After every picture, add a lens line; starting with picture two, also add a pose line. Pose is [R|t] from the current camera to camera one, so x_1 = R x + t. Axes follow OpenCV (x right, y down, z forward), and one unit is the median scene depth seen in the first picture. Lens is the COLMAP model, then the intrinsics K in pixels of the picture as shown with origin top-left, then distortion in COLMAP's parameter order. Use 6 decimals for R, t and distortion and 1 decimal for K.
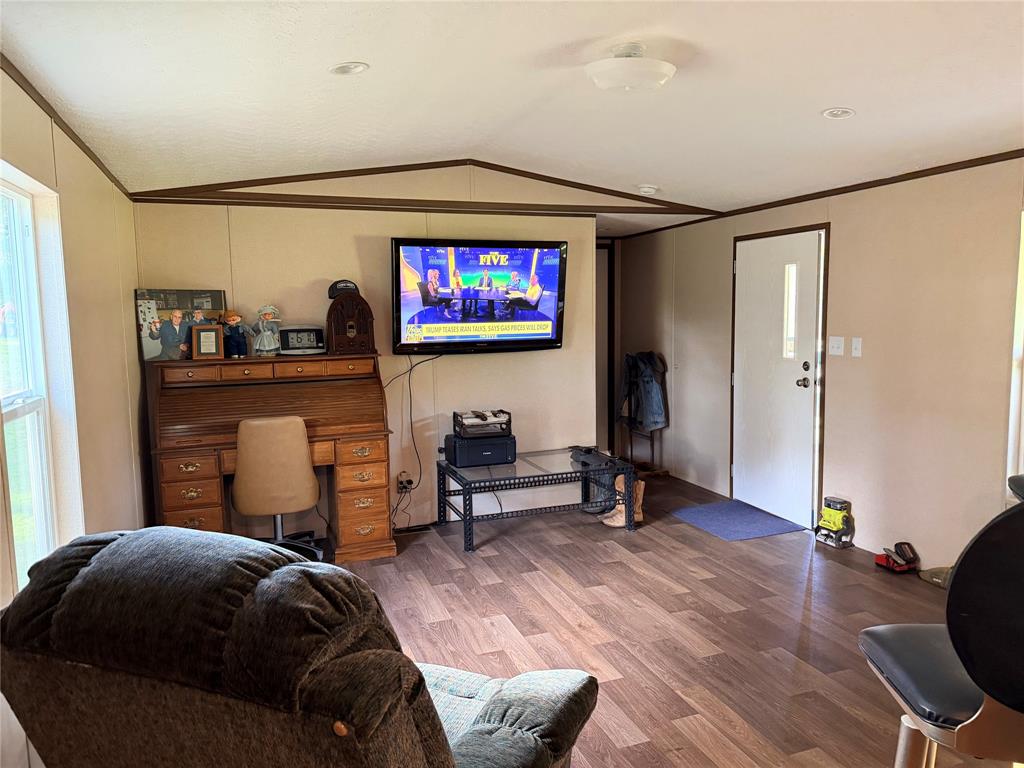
lens RADIAL K [[707.3, 0, 512.0], [0, 707.3, 384.0], [0, 0, 1]] dist [0.003321, -0.004812]
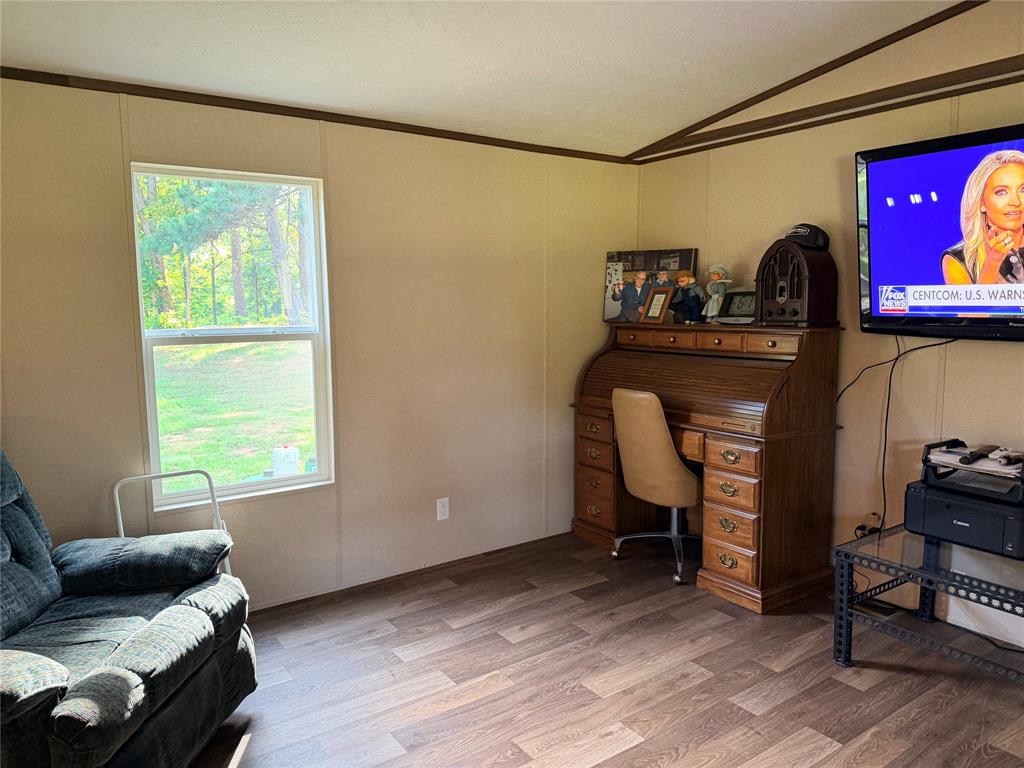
lens RADIAL K [[707.3, 0, 512.0], [0, 707.3, 384.0], [0, 0, 1]] dist [0.003321, -0.004812]
pose [[0.247466, 0.125576, -0.960724, 0.438140], [-0.094400, 0.989973, 0.105083, -0.036317], [0.964287, 0.064688, 0.256839, 0.584363]]
